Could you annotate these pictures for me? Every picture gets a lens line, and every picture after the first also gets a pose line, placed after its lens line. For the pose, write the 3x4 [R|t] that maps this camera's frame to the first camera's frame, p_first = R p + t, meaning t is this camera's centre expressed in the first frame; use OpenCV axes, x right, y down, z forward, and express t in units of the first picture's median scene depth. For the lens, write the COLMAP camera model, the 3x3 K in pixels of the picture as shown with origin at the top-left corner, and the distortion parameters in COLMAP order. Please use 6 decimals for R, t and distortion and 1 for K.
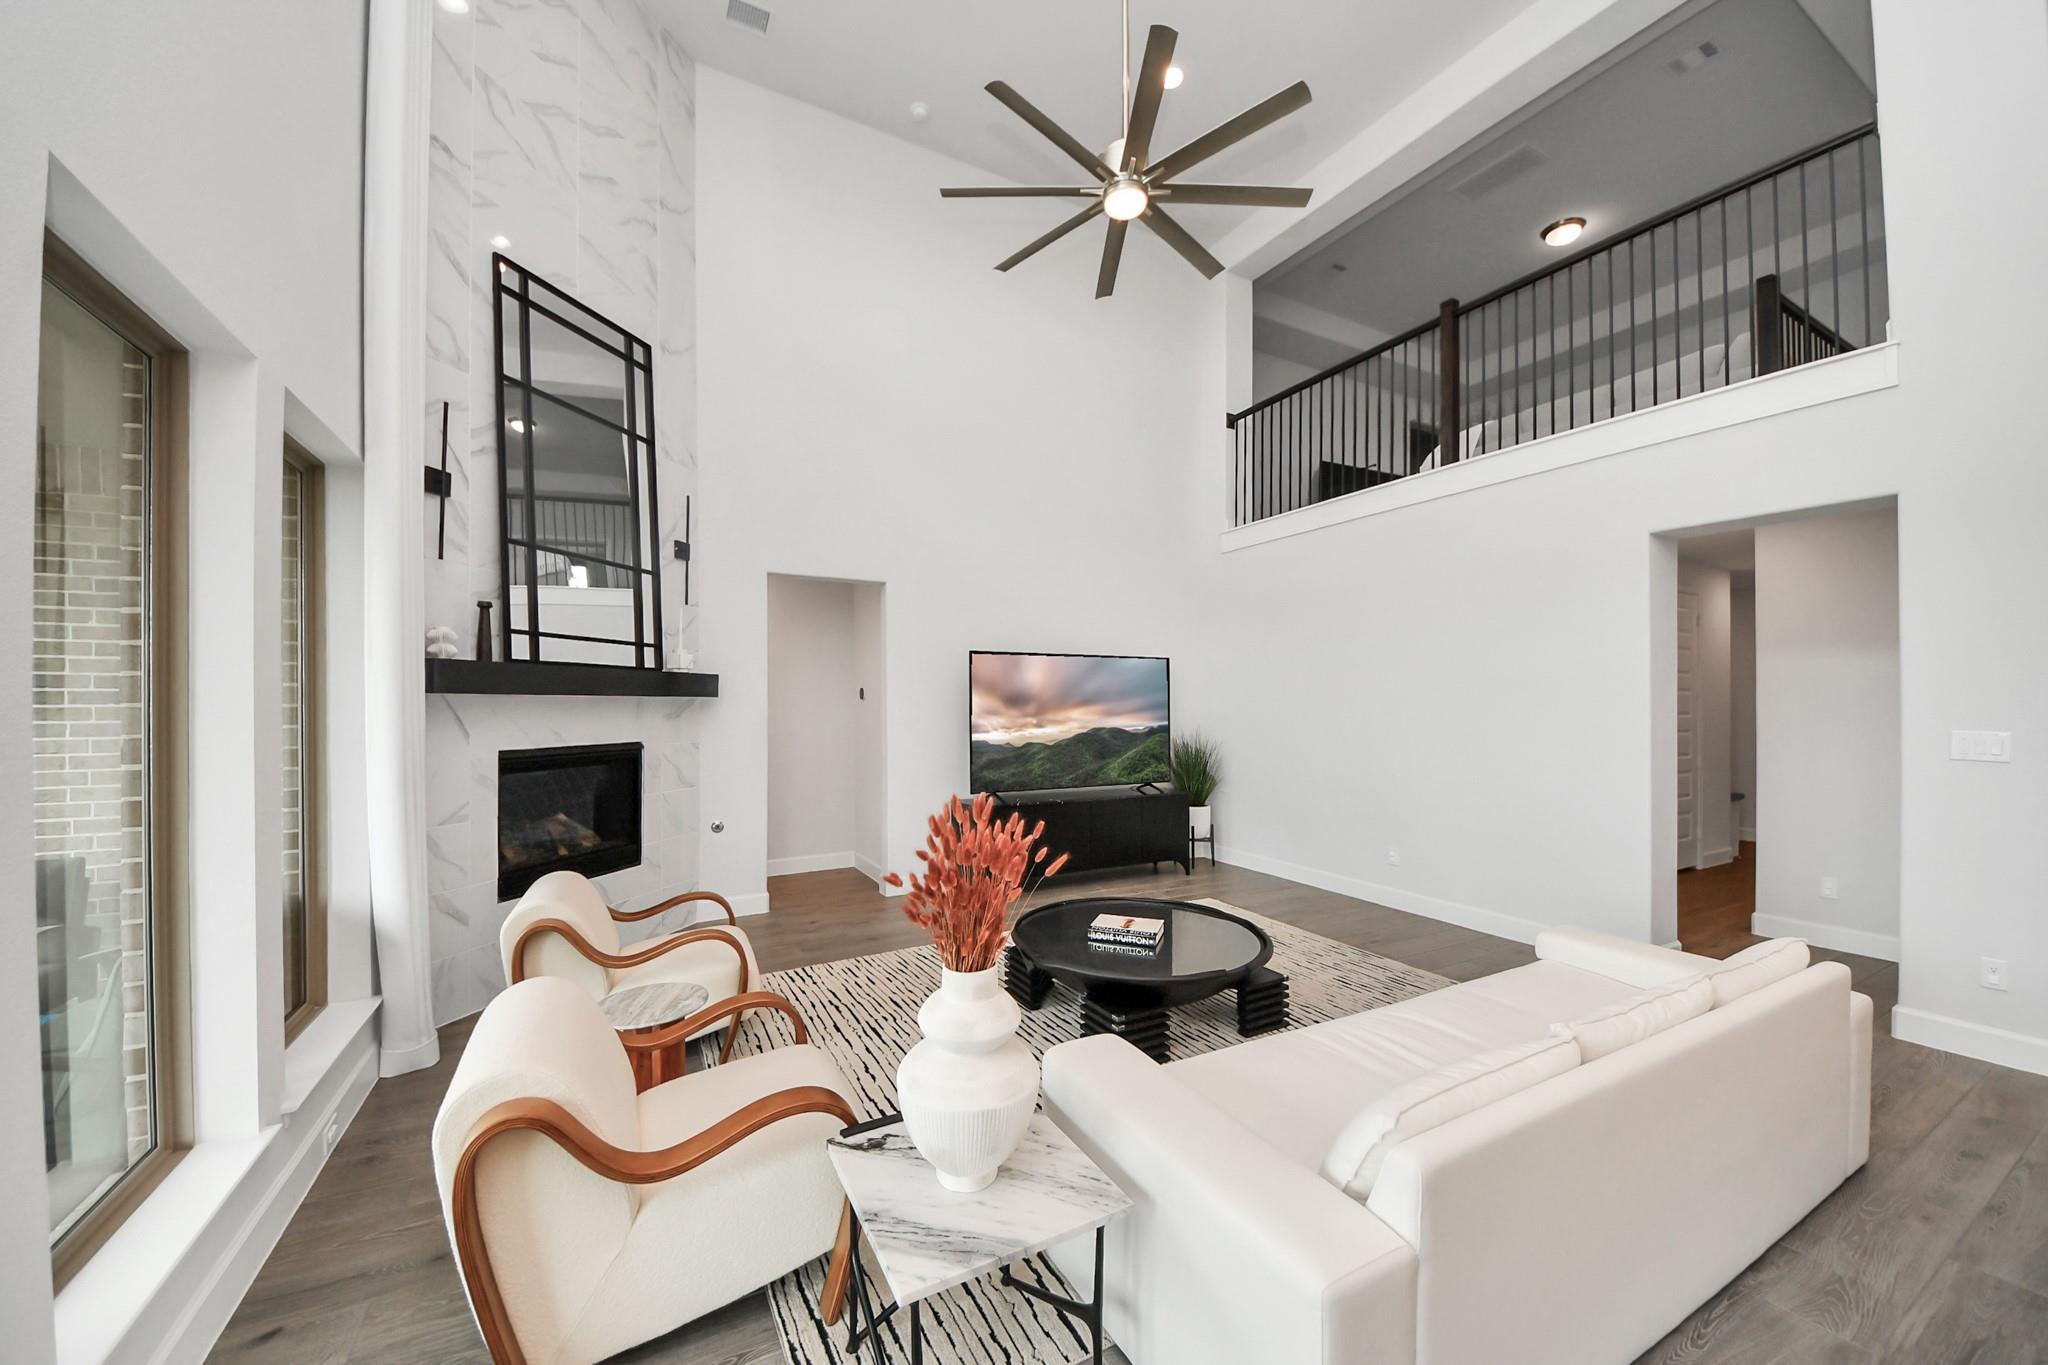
lens RADIAL K [[754.3, 0, 1005.3], [0, 754.3, 693.3], [0, 0, 1]] dist [0.001587, -0.004843]
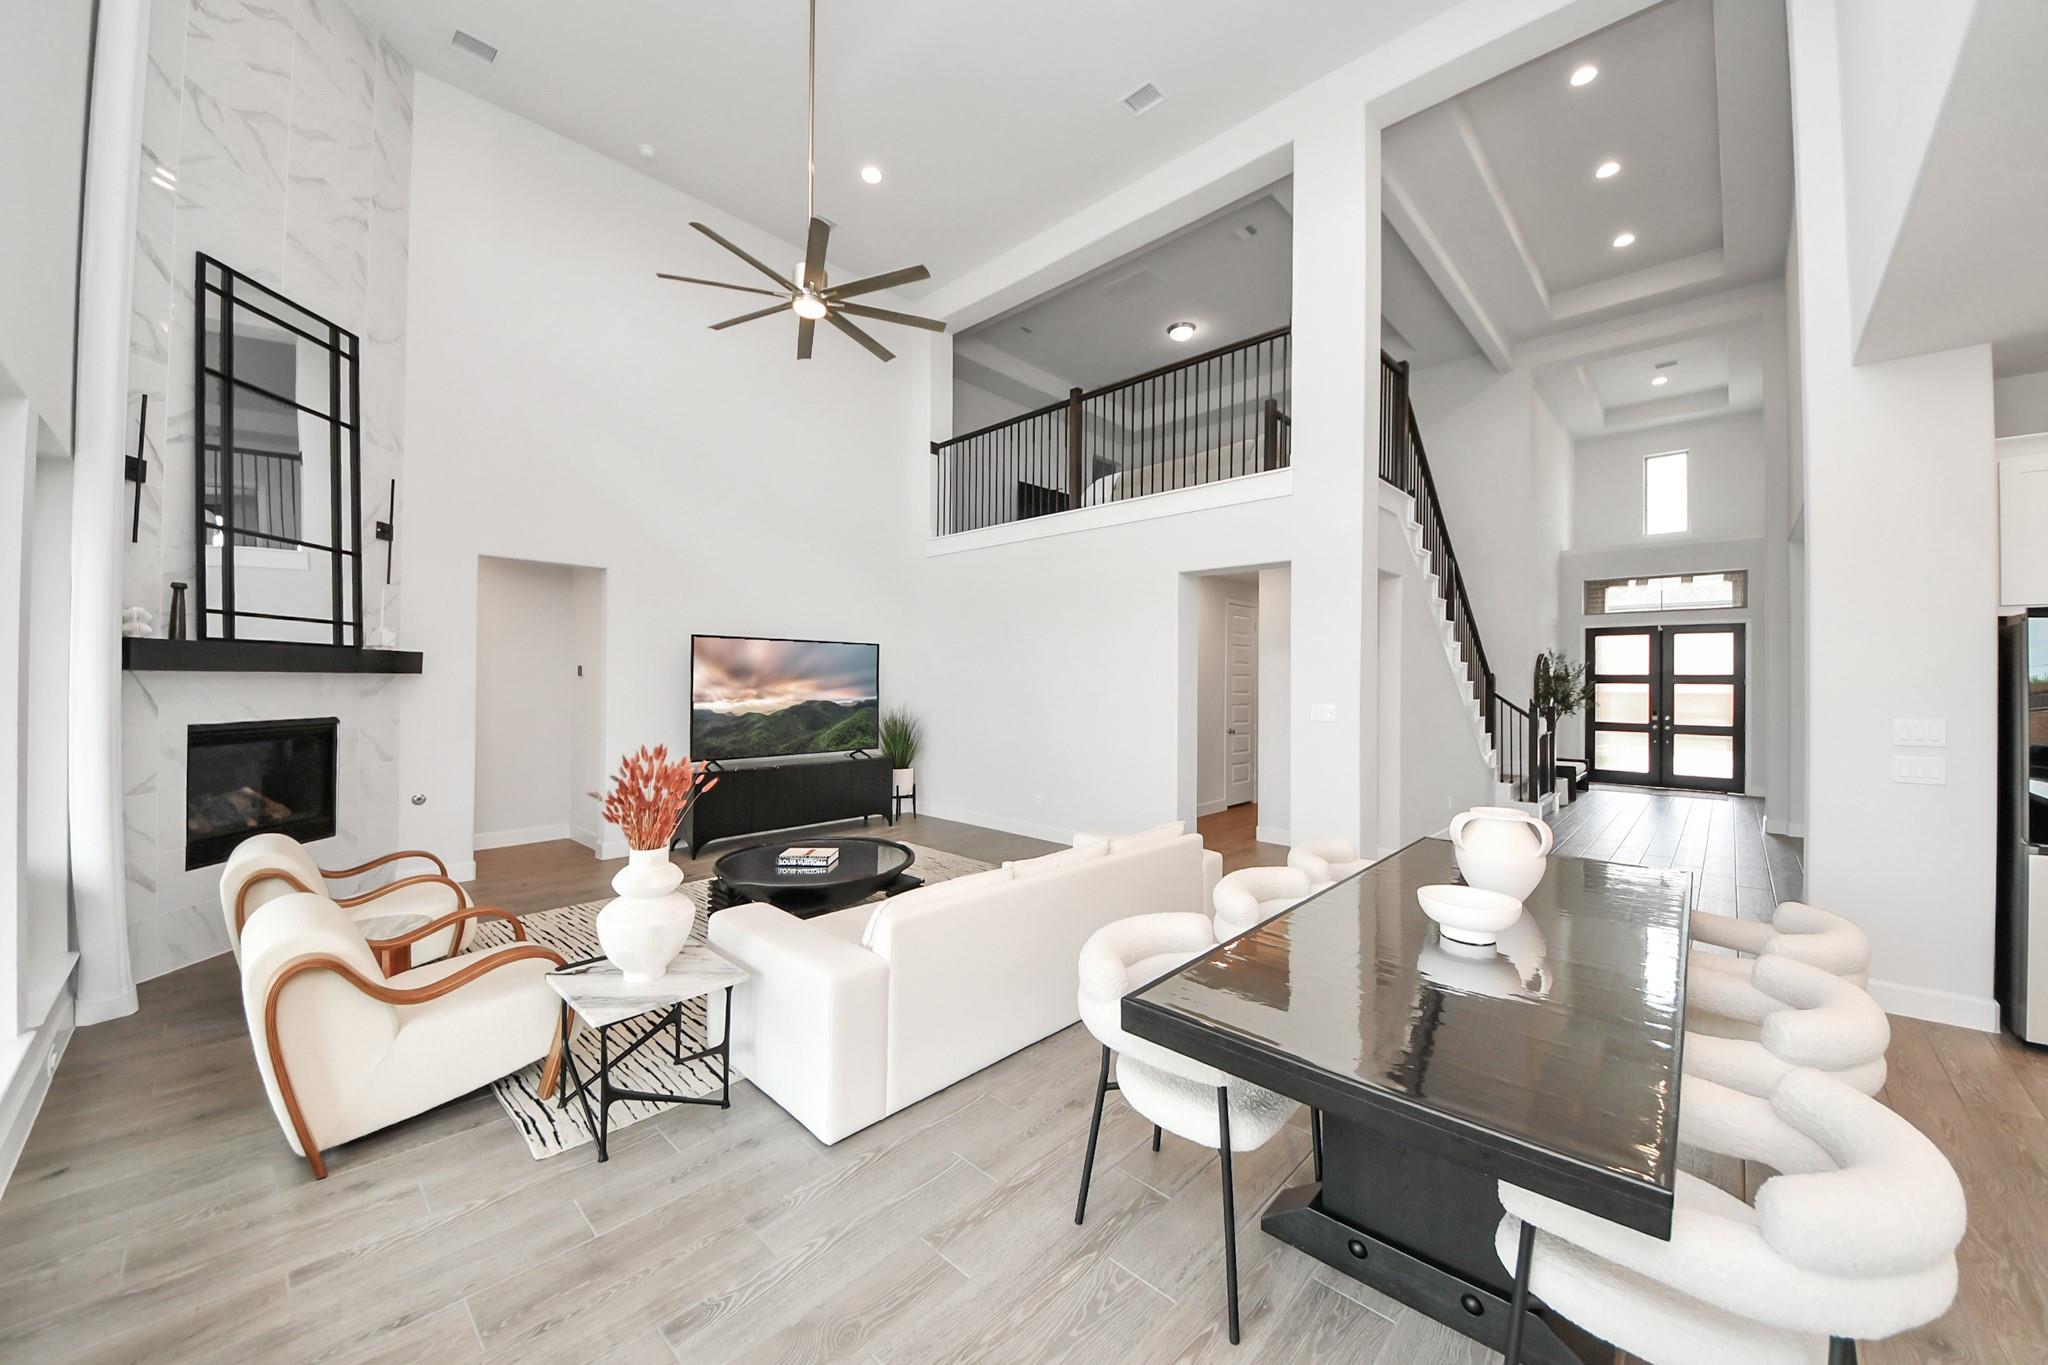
lens RADIAL K [[754.3, 0, 1009.7], [0, 754.3, 668.1], [0, 0, 1]] dist [0.001587, -0.004843]
pose [[0.947680, 0.013667, 0.318930, 0.062086], [-0.012587, 0.999906, -0.005449, -0.009683], [-0.318974, 0.001149, 0.947763, -0.299170]]
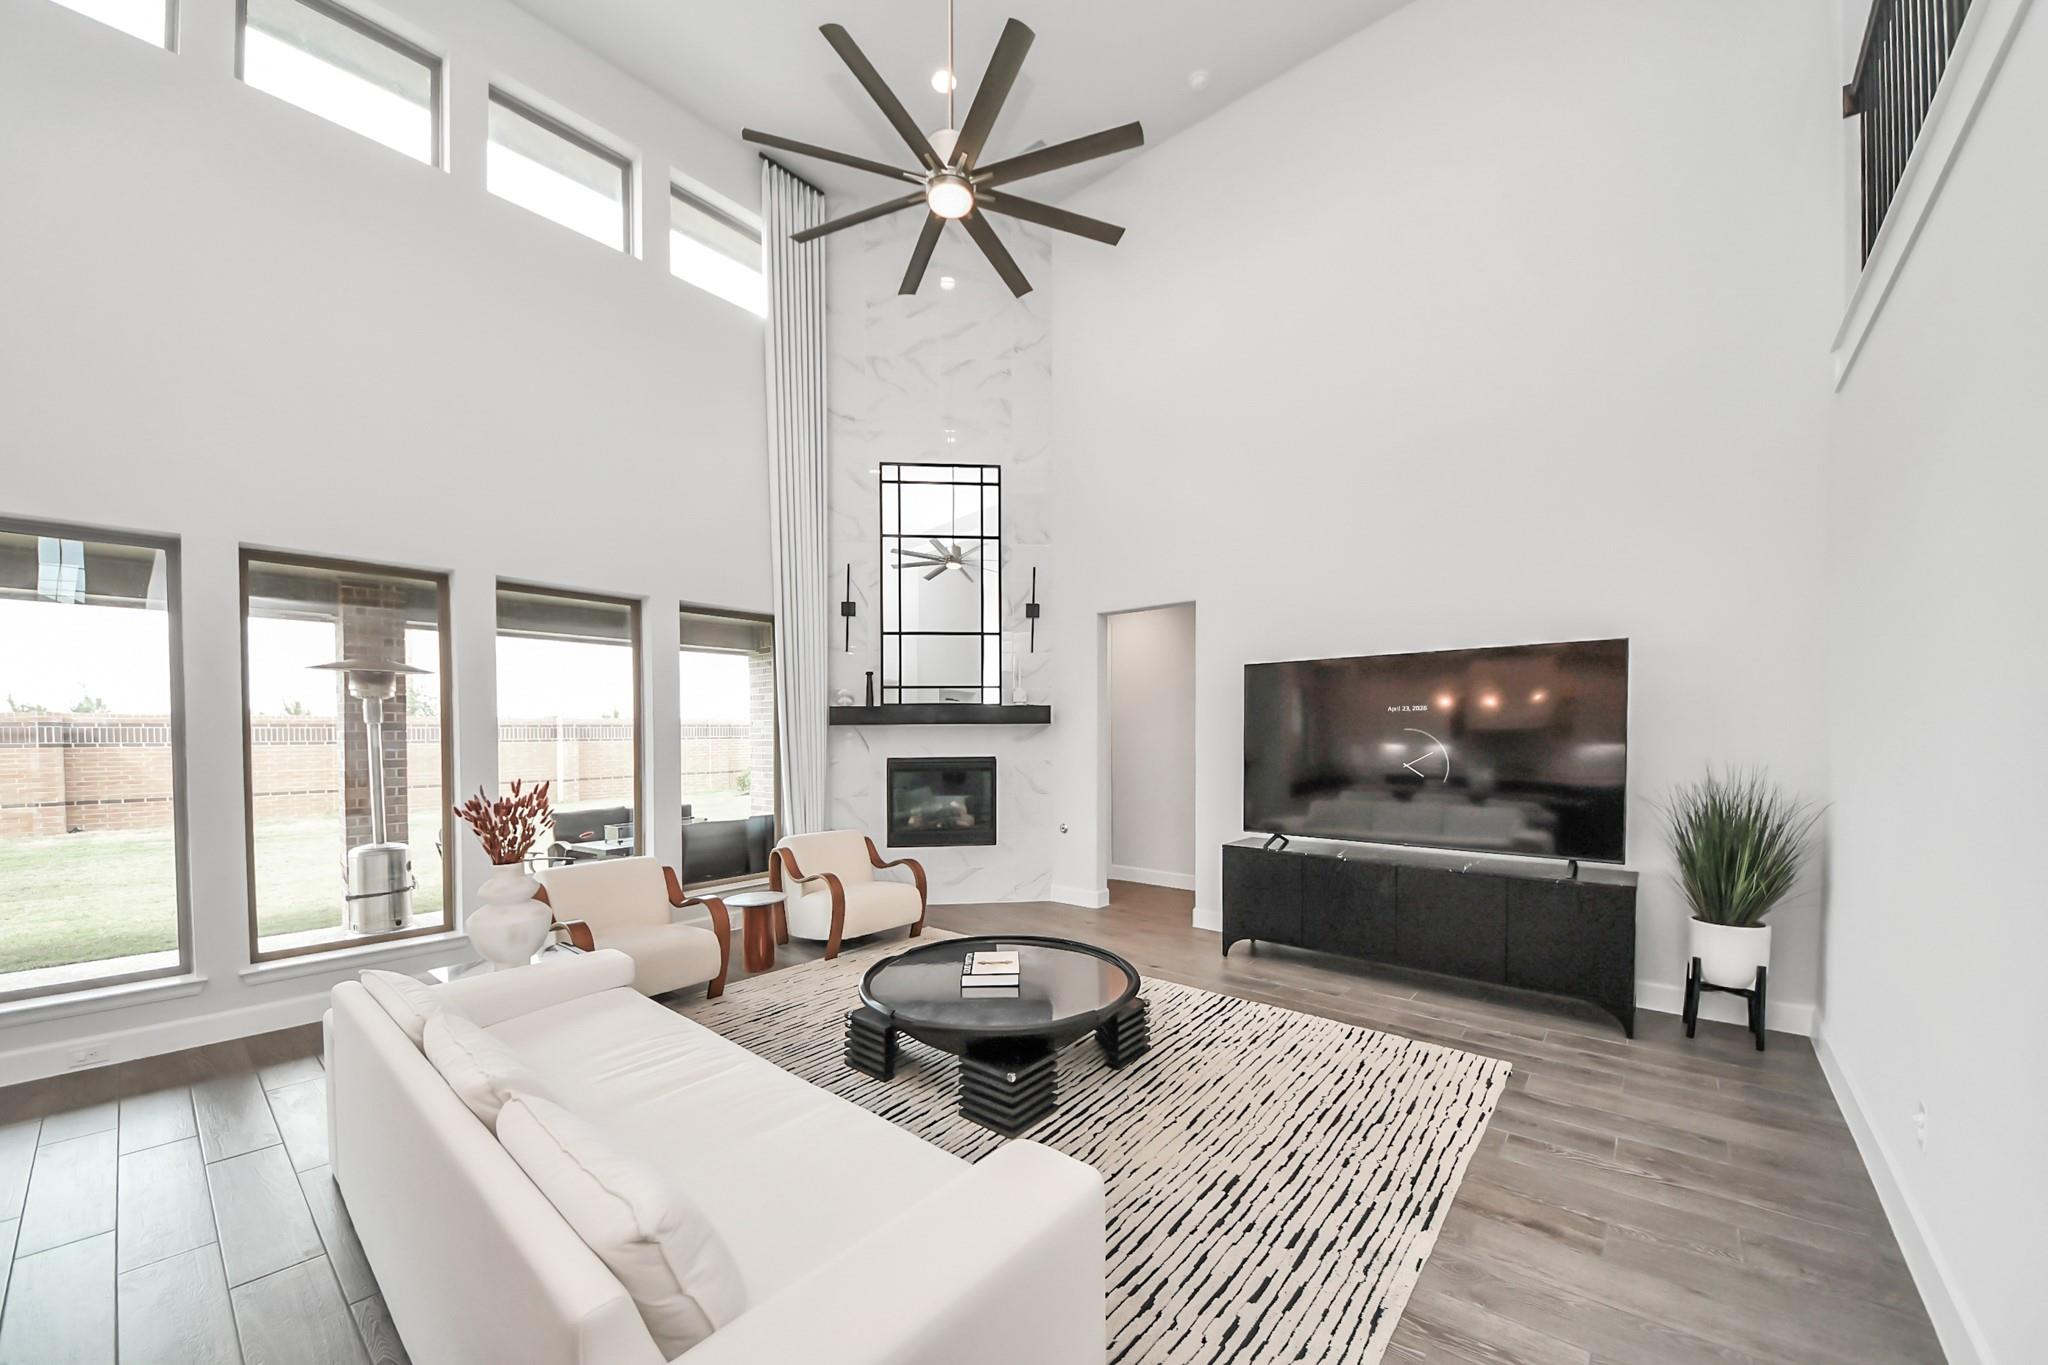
lens RADIAL K [[754.3, 0, 1033.9], [0, 754.3, 744.2], [0, 0, 1]] dist [0.001587, -0.004843]
pose [[0.379646, 0.016999, -0.924975, 0.876403], [0.017338, 0.999525, 0.025485, 0.005978], [0.924969, -0.025713, 0.379171, 0.575758]]
